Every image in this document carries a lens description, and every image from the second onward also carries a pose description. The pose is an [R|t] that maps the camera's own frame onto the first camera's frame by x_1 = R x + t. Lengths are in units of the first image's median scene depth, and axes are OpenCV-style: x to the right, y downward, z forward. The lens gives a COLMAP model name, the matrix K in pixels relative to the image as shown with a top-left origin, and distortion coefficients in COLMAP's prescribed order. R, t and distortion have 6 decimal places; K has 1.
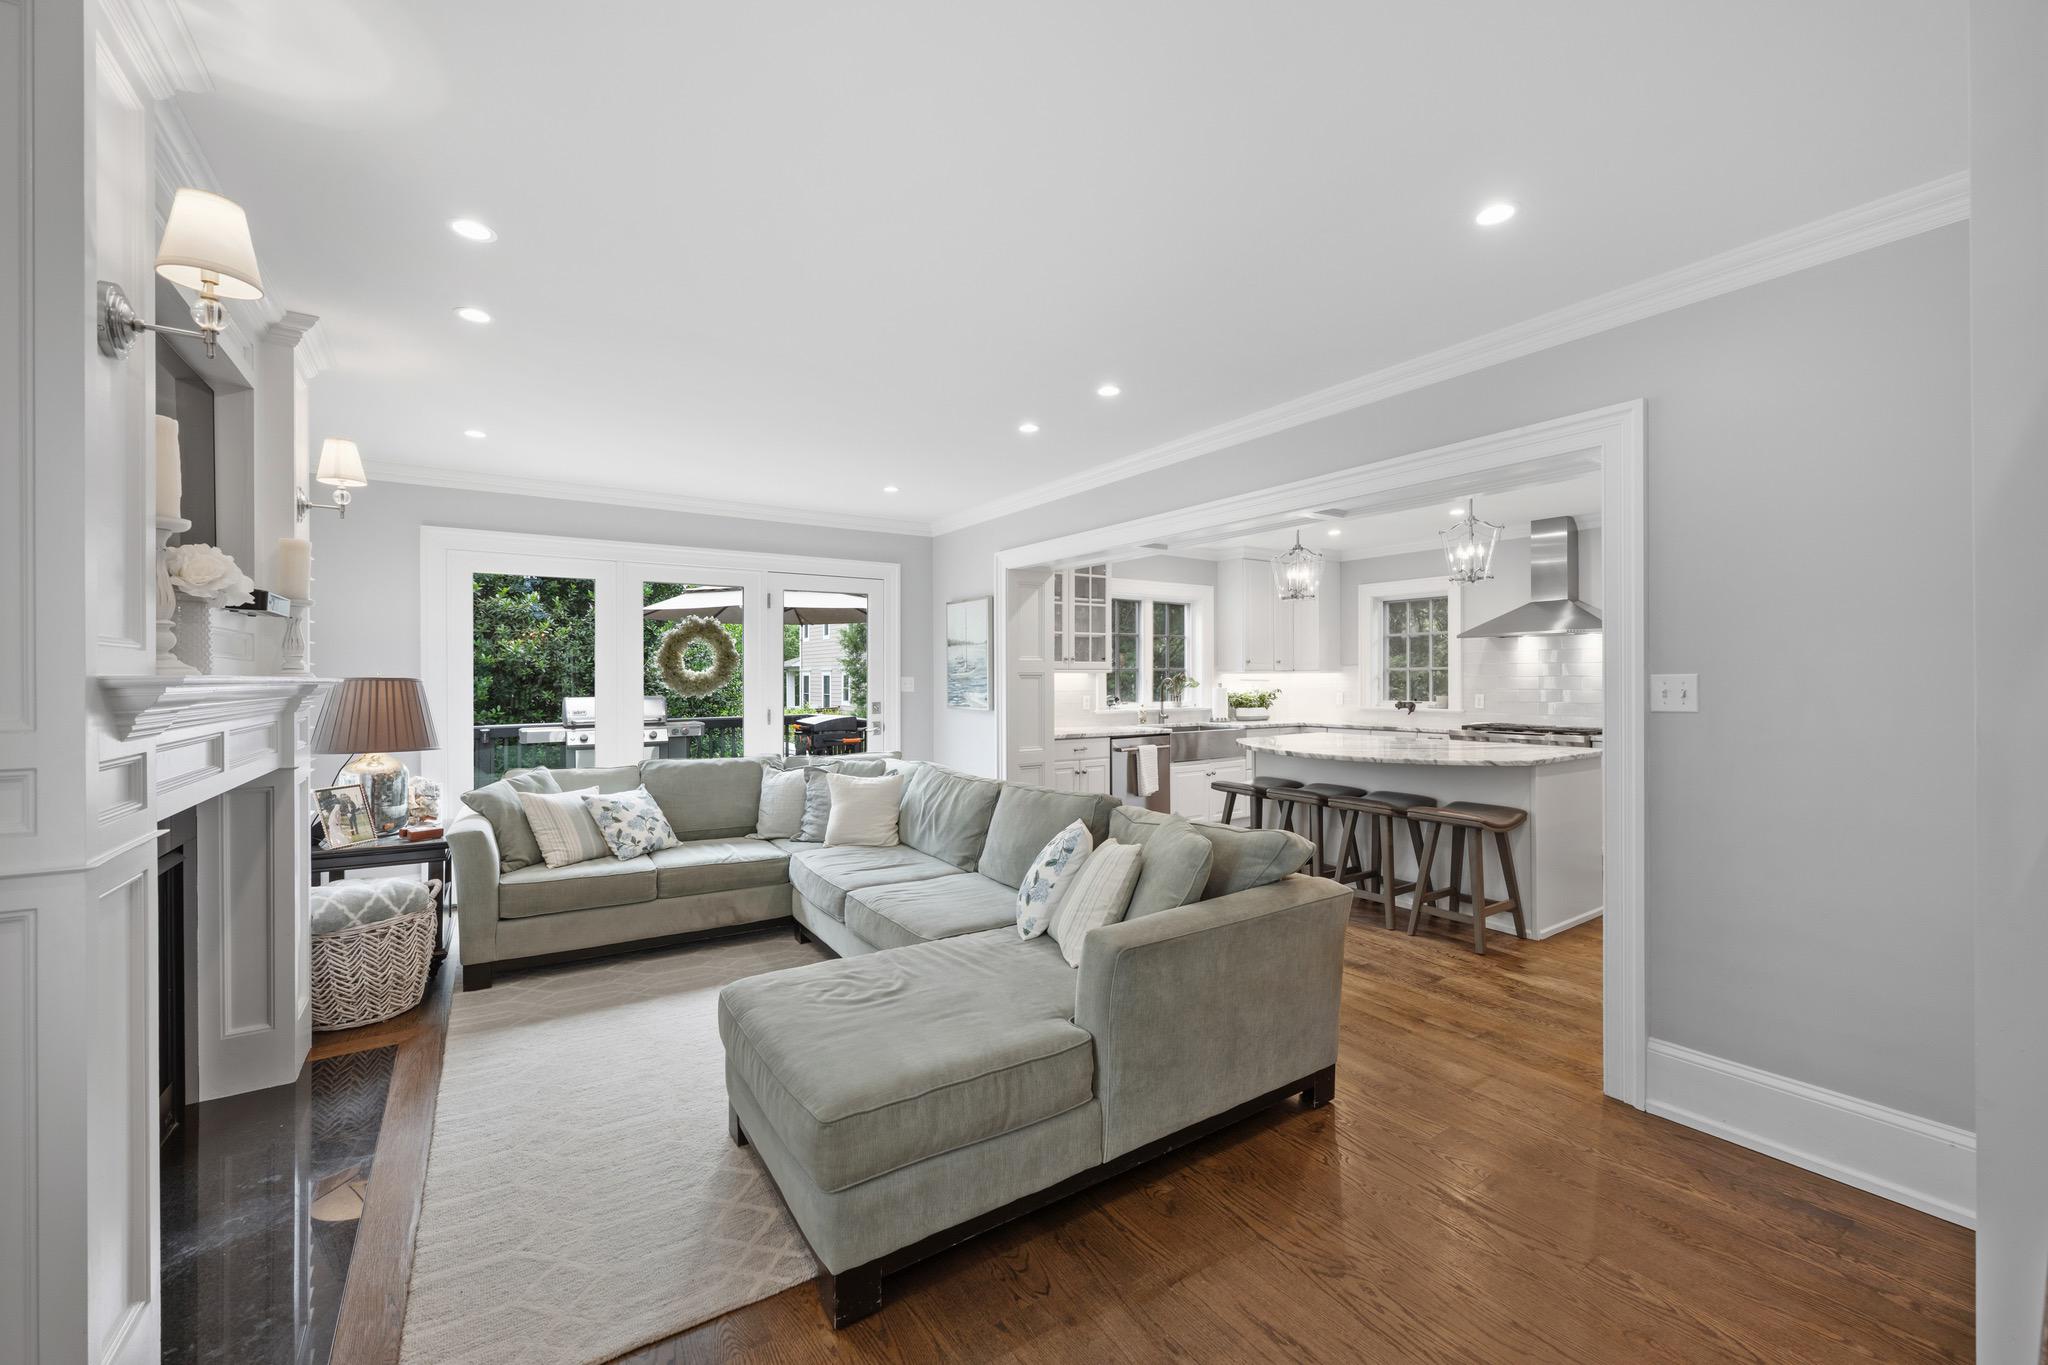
lens RADIAL K [[811.3, 0, 1013.2], [0, 811.3, 678.6], [0, 0, 1]] dist [-0.003764, 0.001198]
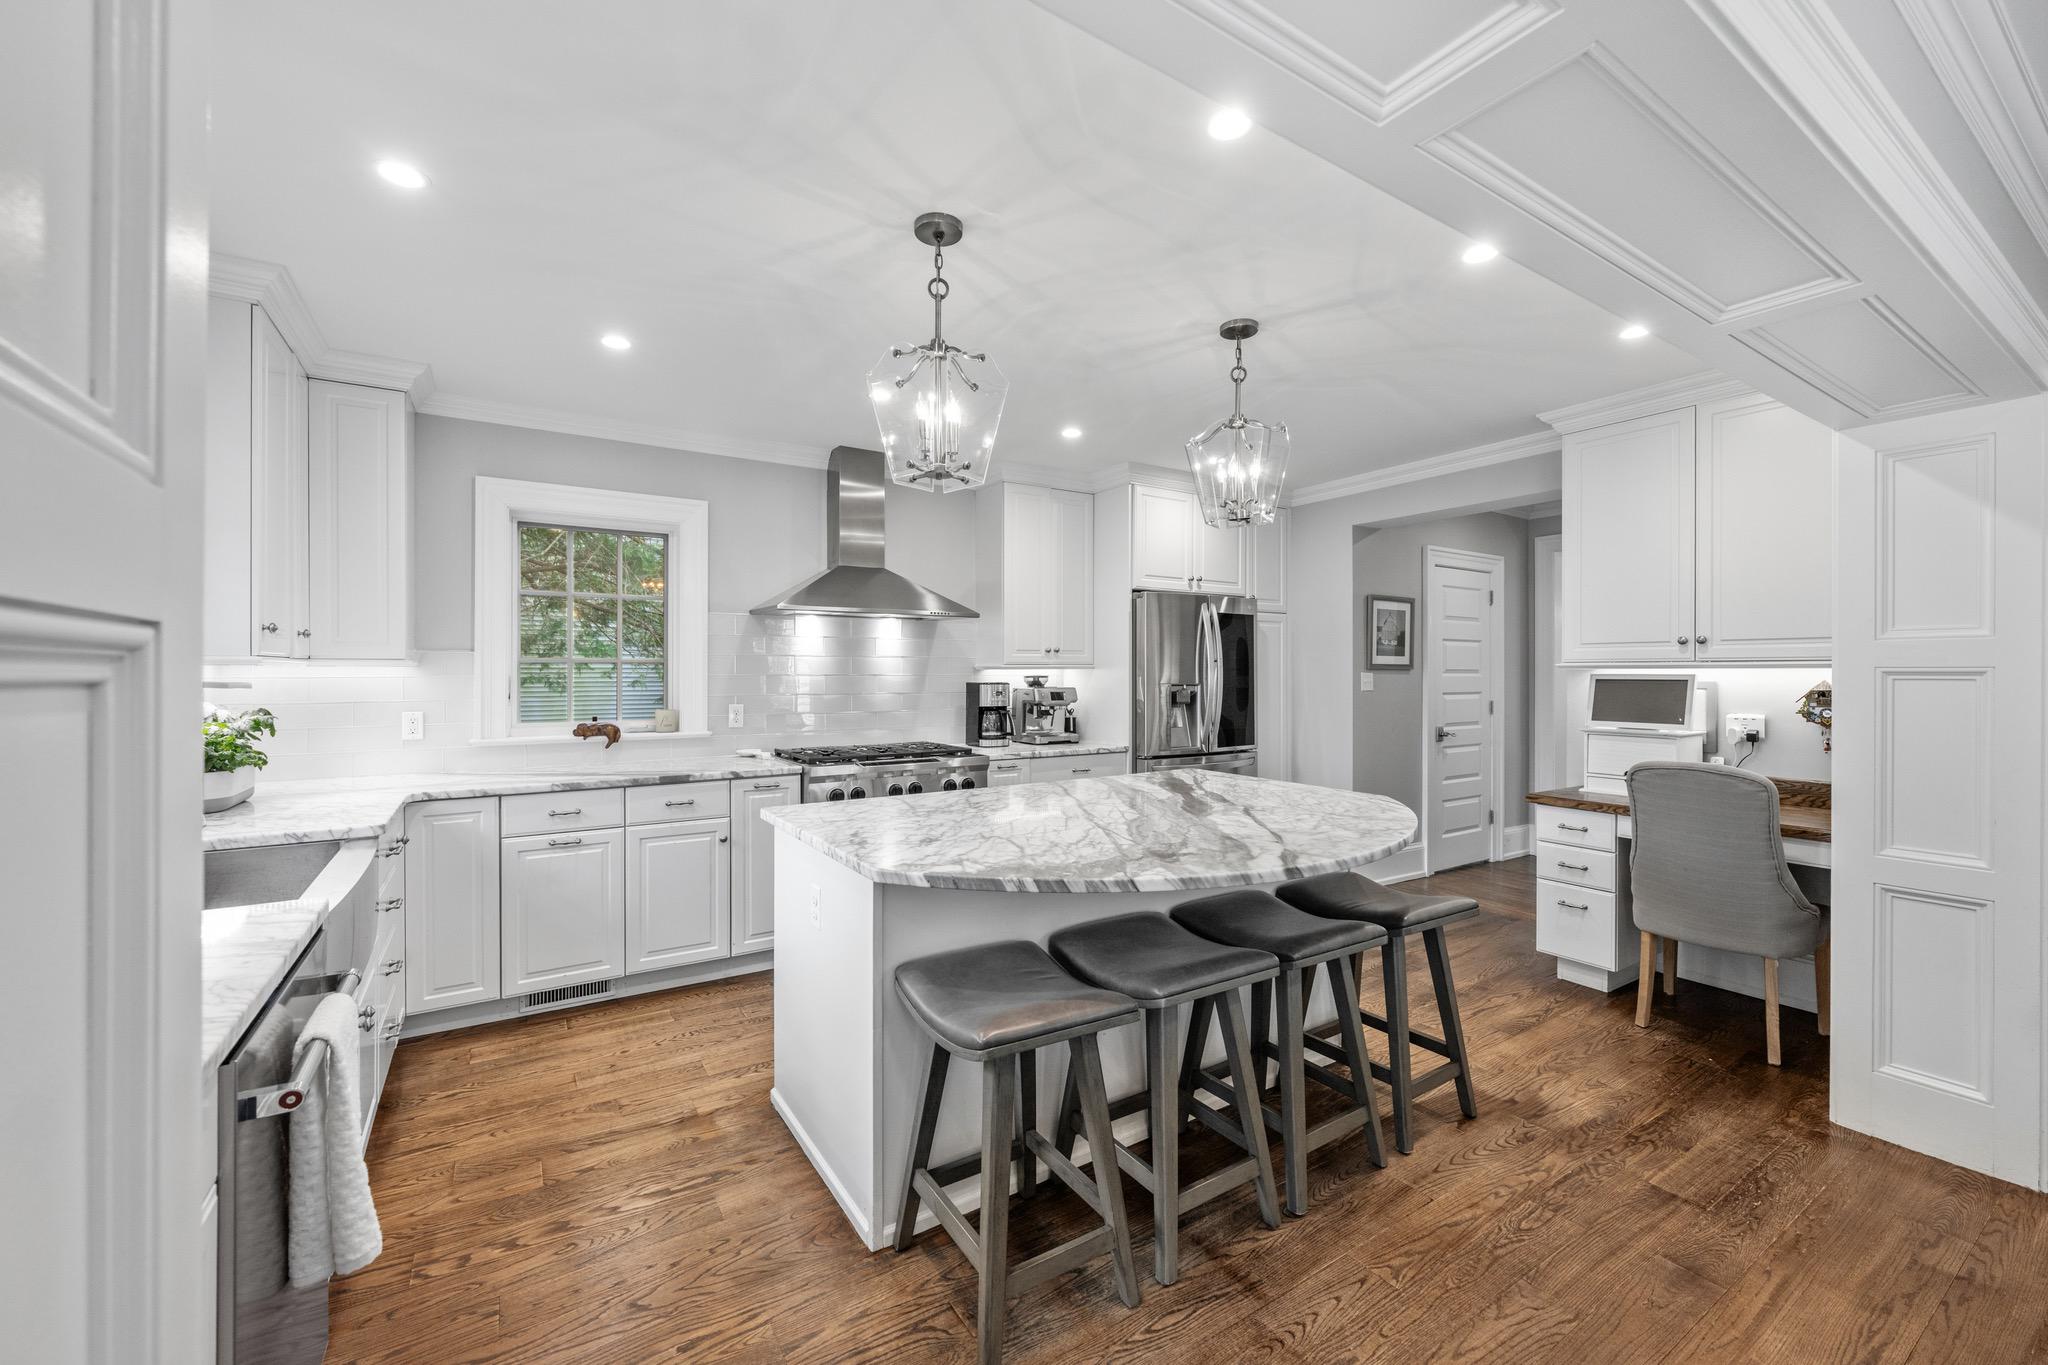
lens RADIAL K [[811.3, 0, 1017.2], [0, 811.3, 693.0], [0, 0, 1]] dist [-0.003764, 0.001198]
pose [[0.013118, -0.025877, 0.999579, -0.030220], [0.000801, 0.999665, 0.025869, -0.004359], [-0.999914, 0.000461, 0.013135, 0.732905]]
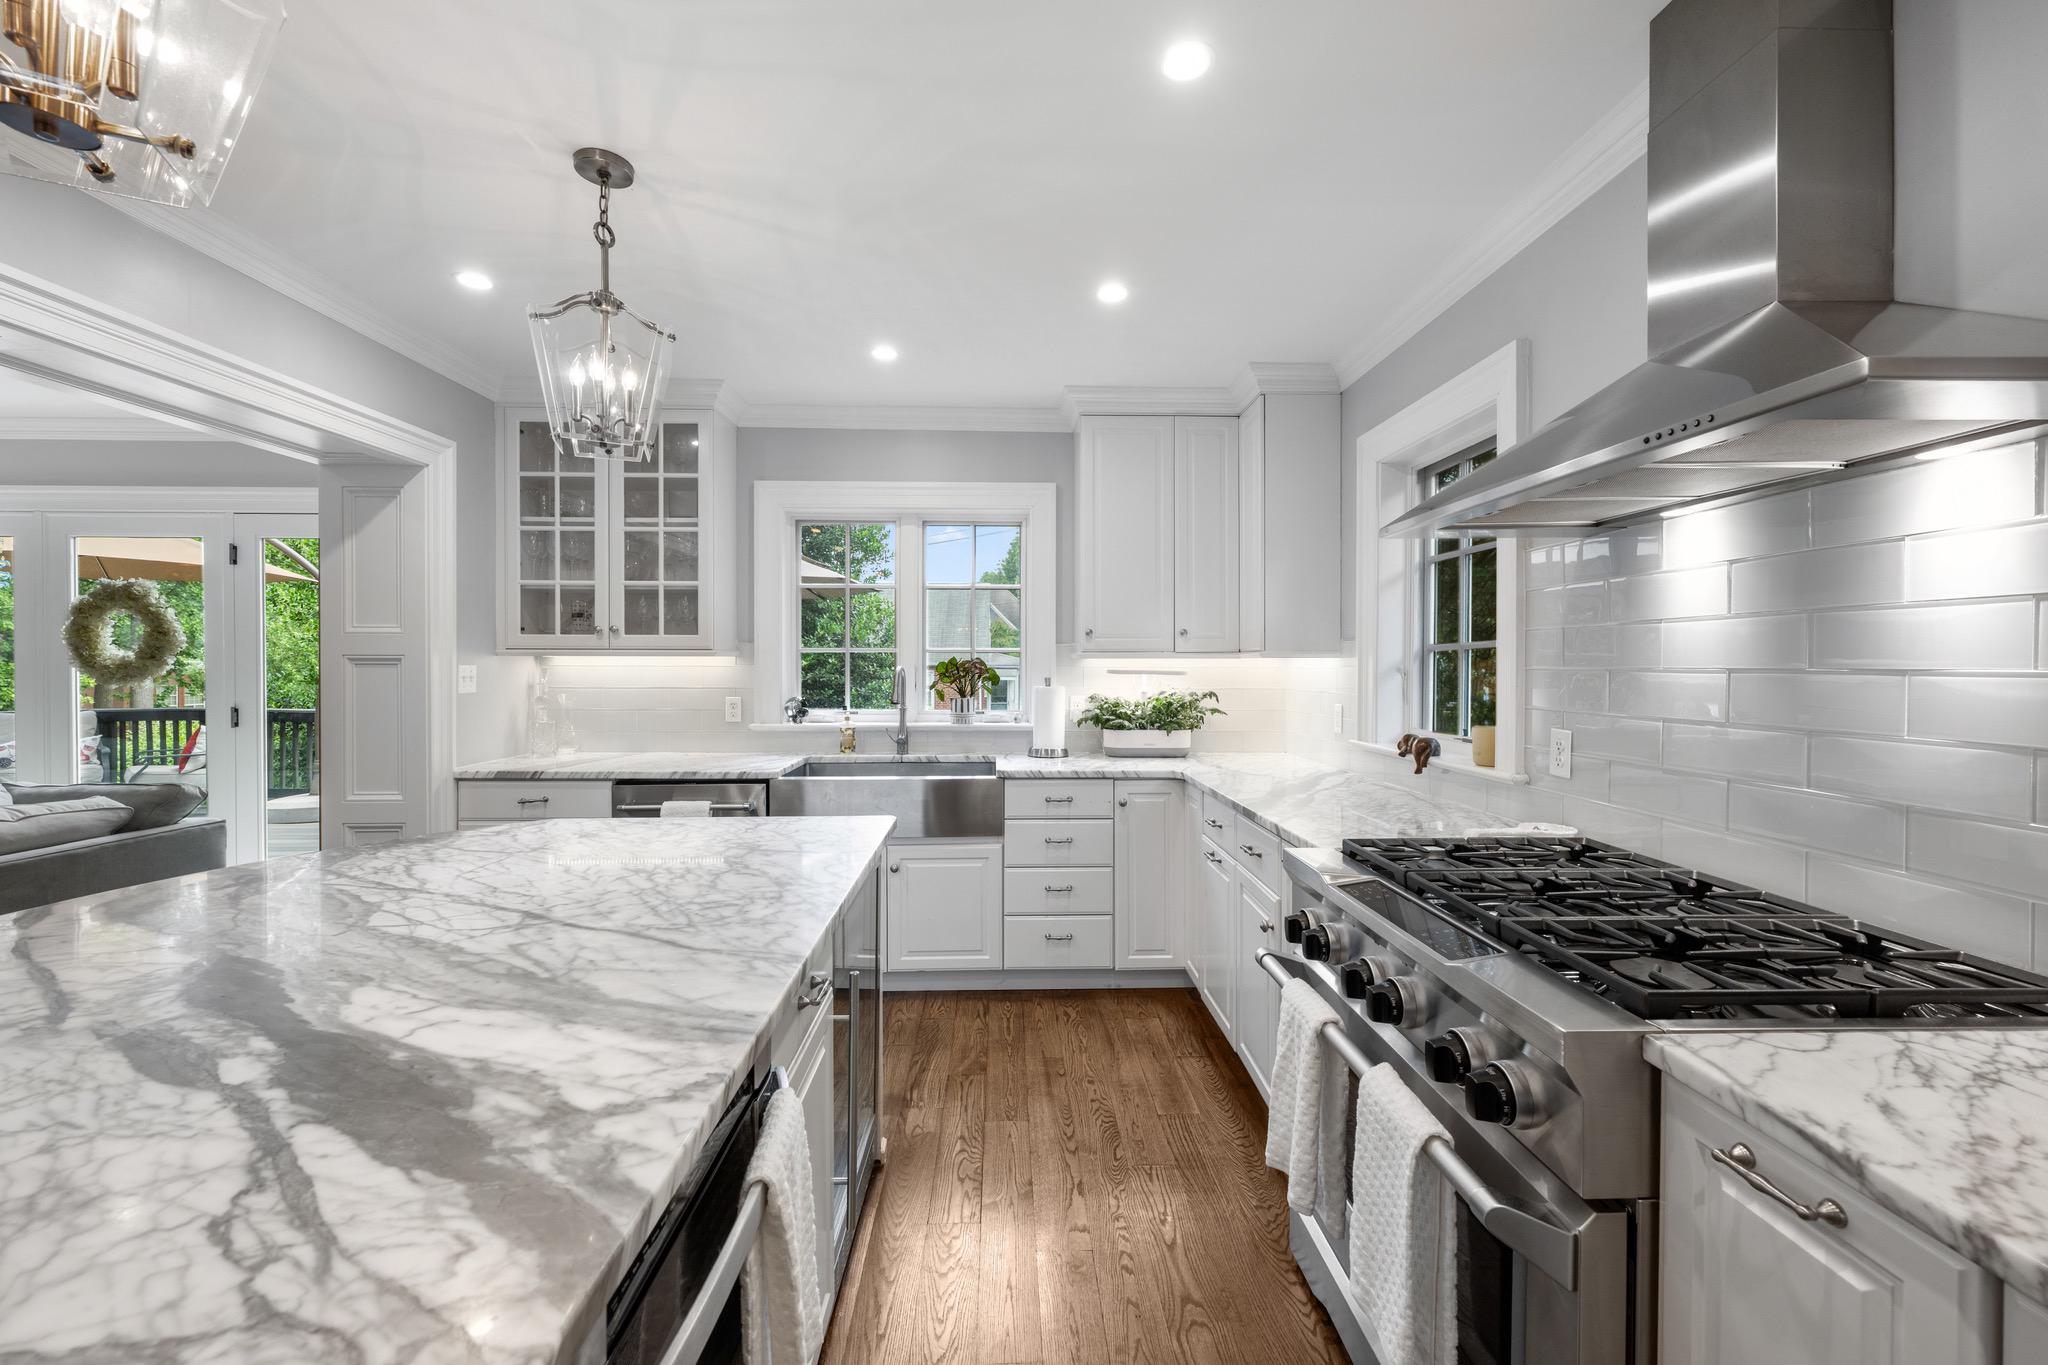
lens RADIAL K [[811.3, 0, 1020.7], [0, 811.3, 668.5], [0, 0, 1]] dist [-0.003764, 0.001198]
pose [[0.849496, 0.008564, -0.527526, 0.529362], [-0.006032, 0.999961, 0.006520, -0.002943], [0.527561, -0.002357, 0.849514, 0.609655]]
